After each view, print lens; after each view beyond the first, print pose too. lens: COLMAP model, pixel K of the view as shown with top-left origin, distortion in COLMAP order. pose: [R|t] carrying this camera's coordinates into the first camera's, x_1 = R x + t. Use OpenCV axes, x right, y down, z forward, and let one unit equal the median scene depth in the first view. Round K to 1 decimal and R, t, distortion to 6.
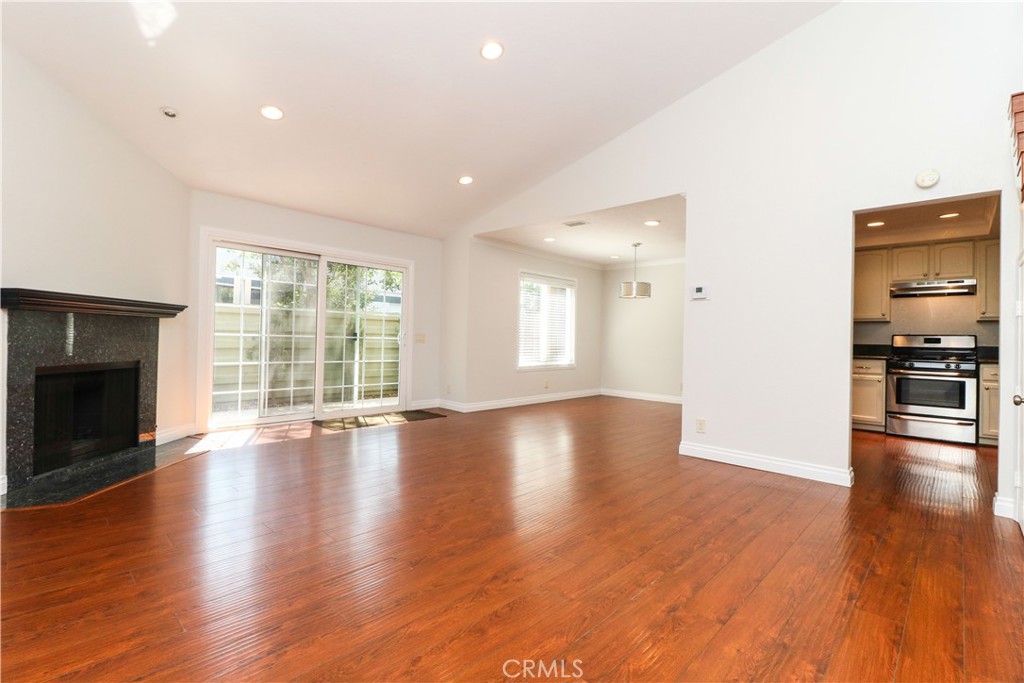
lens RADIAL K [[469.9, 0, 512.3], [0, 469.9, 337.2], [0, 0, 1]] dist [0.000564, -0.004021]
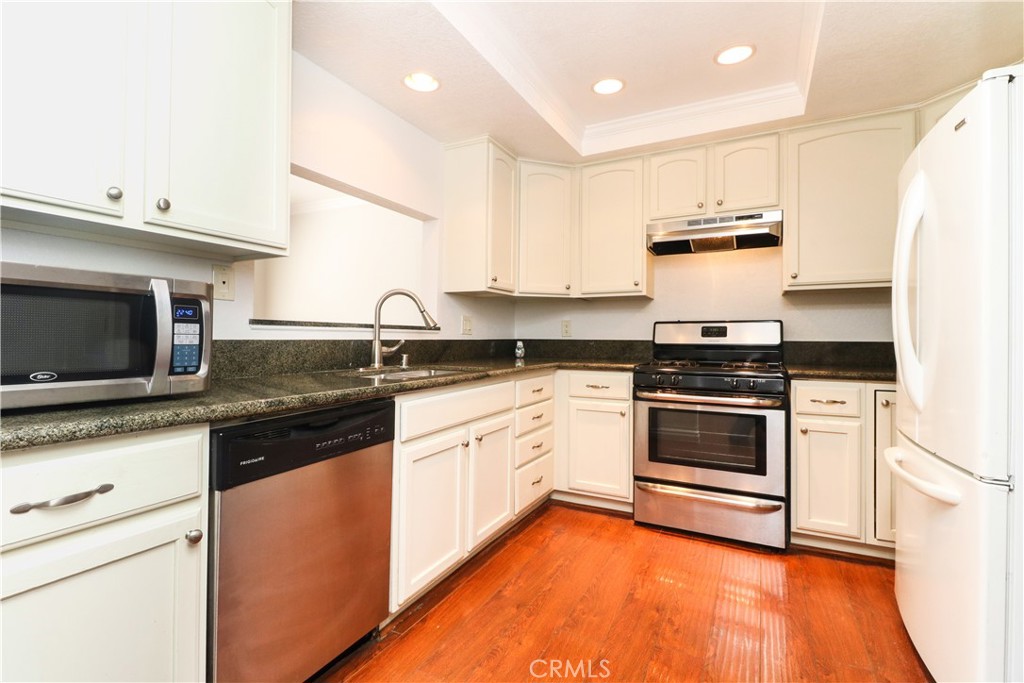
lens RADIAL K [[469.9, 0, 510.3], [0, 469.9, 337.7], [0, 0, 1]] dist [0.000564, -0.004021]
pose [[0.962137, -0.010372, 0.272369, 0.550515], [0.009053, 0.999940, 0.006098, 0.008921], [-0.272416, -0.003401, 0.962174, 0.573175]]
